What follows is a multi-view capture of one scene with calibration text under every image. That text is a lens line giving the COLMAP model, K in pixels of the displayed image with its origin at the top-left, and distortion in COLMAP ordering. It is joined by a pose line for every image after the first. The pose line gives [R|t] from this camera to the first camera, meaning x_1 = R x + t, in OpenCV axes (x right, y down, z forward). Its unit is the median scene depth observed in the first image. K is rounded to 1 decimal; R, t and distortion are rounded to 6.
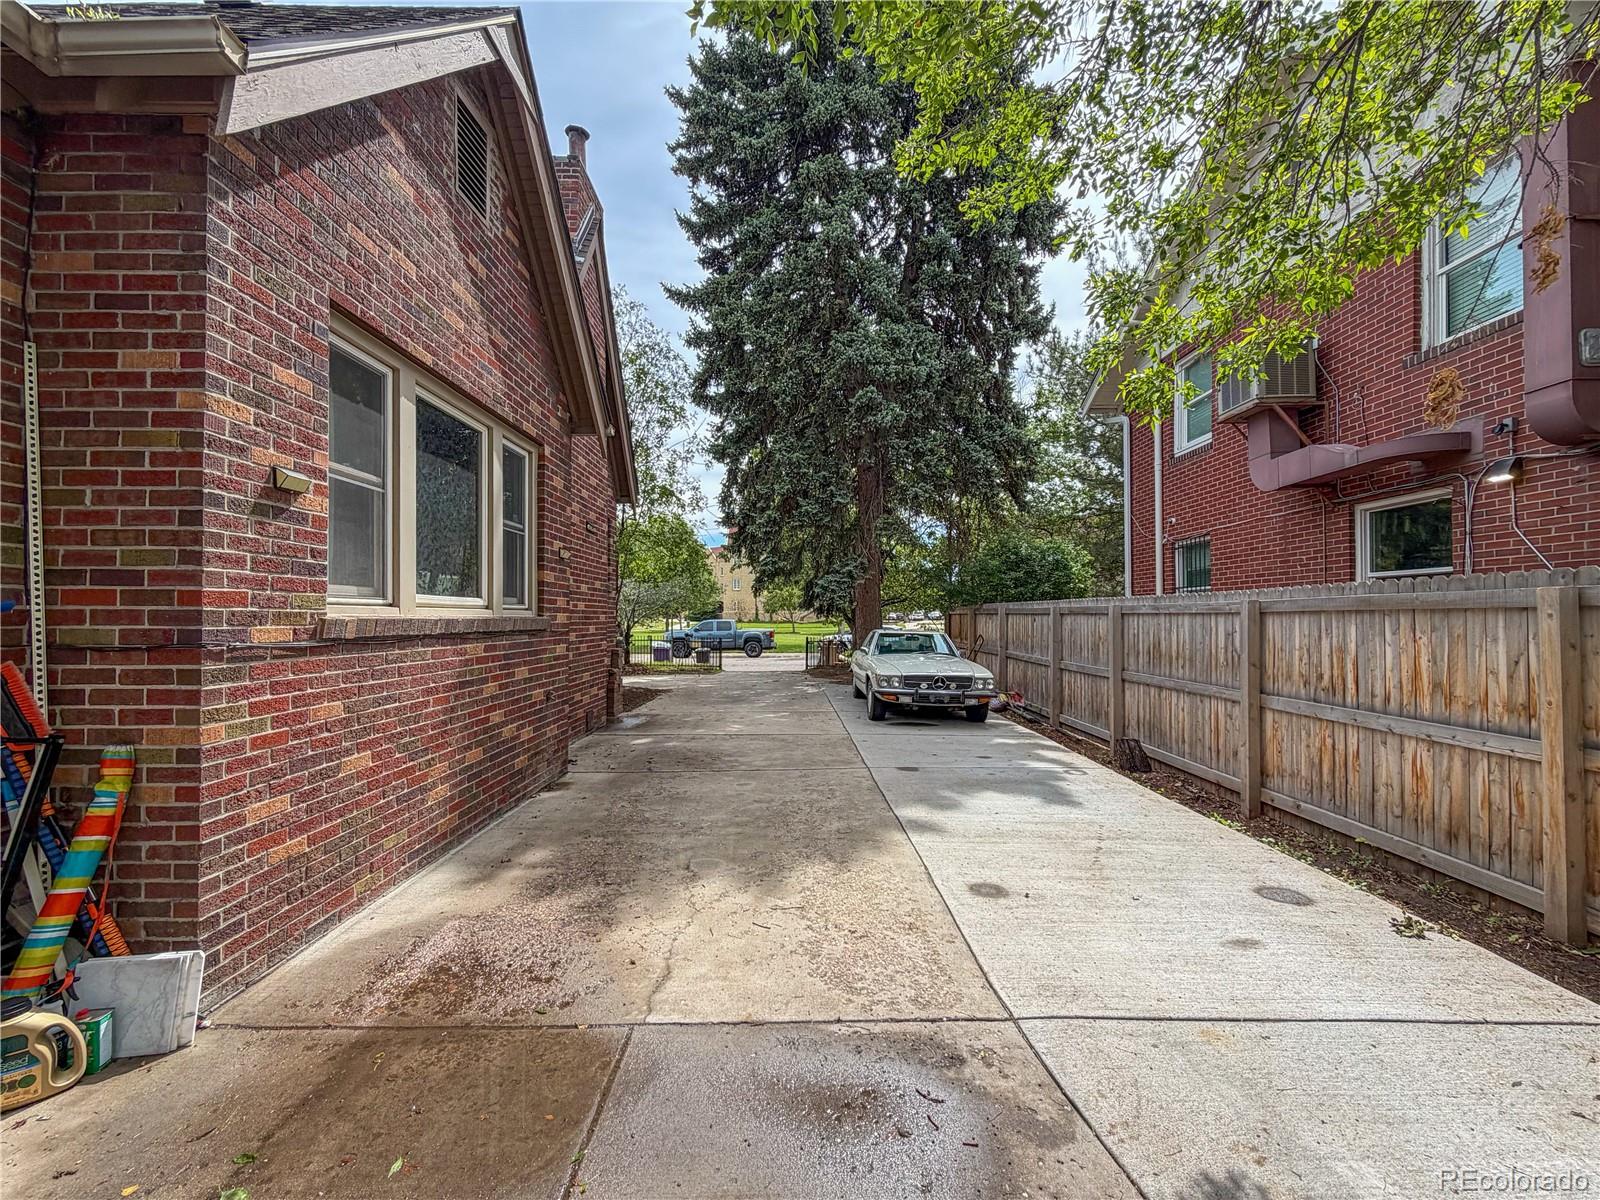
lens RADIAL K [[634.8, 0, 800.0], [0, 634.8, 600.0], [0, 0, 1]] dist [0.001229, 0.000137]
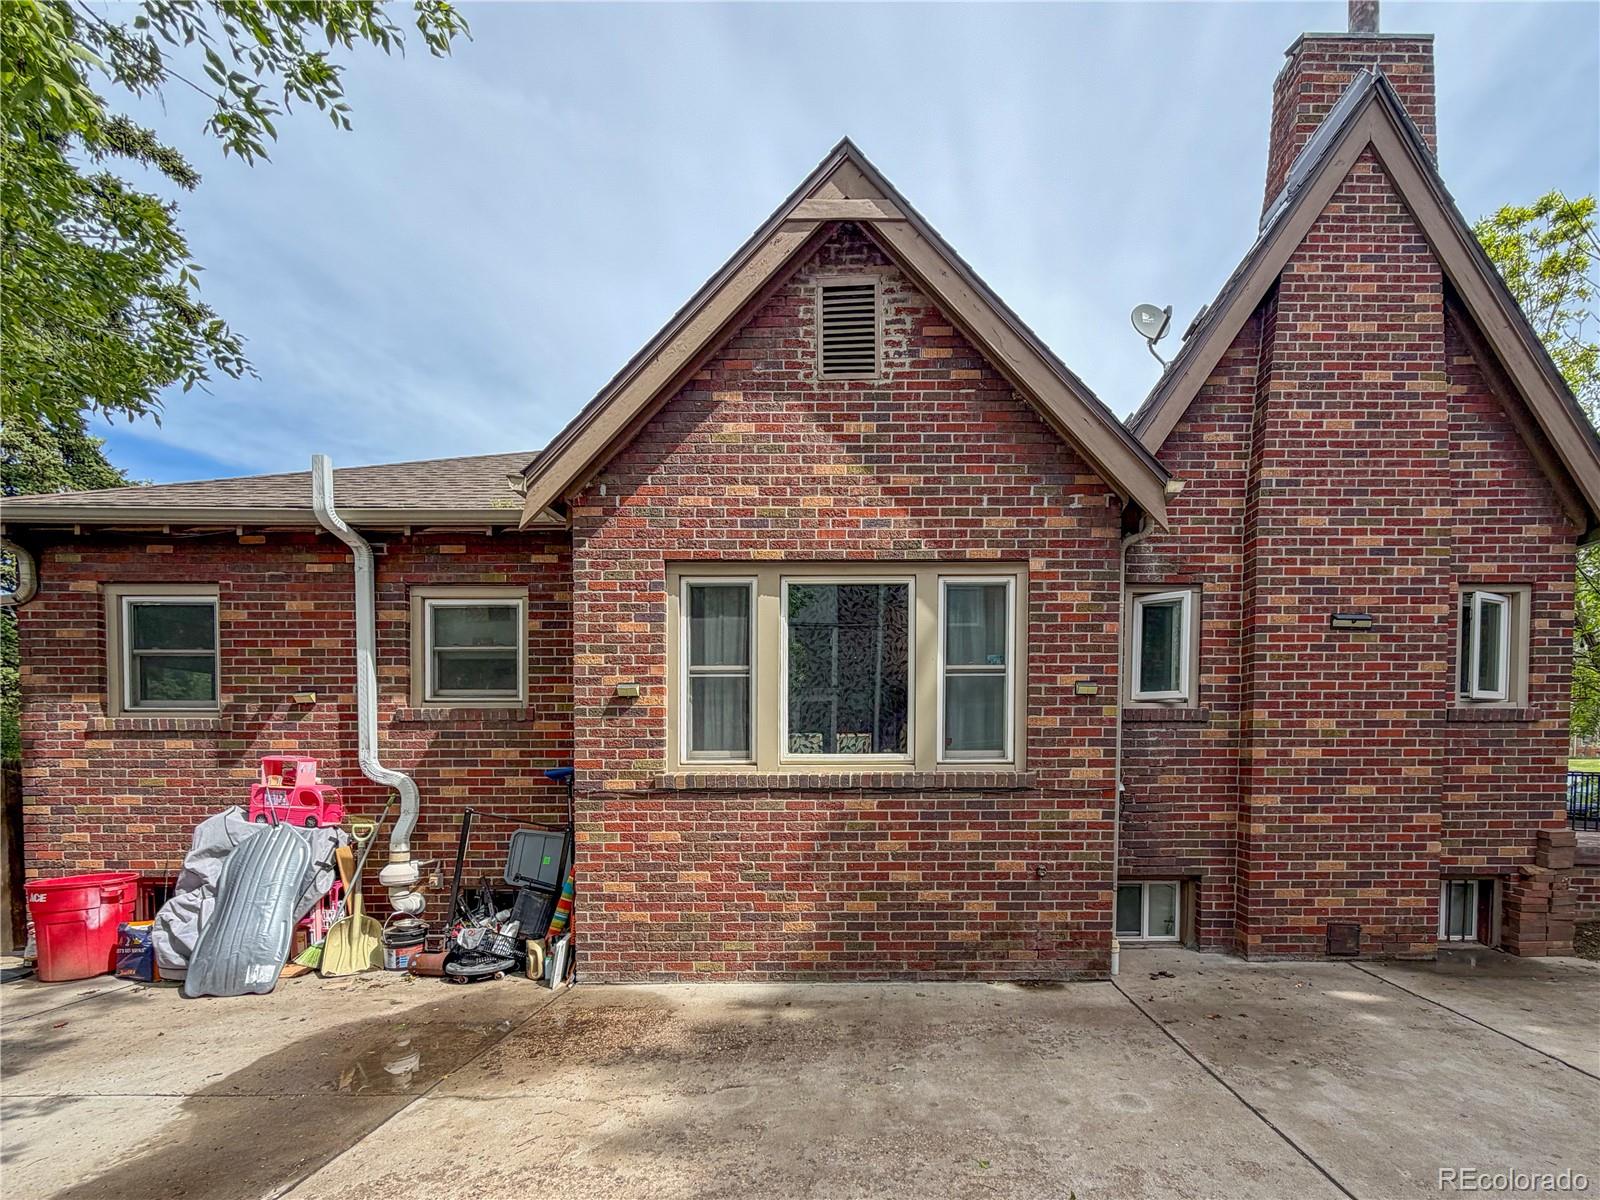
lens RADIAL K [[634.8, 0, 800.0], [0, 634.8, 600.0], [0, 0, 1]] dist [0.001229, 0.000137]
pose [[0.003716, 0.006959, -0.999969, 0.783635], [0.027881, 0.999586, 0.007060, -0.400361], [0.999604, -0.027906, 0.003520, 1.374185]]
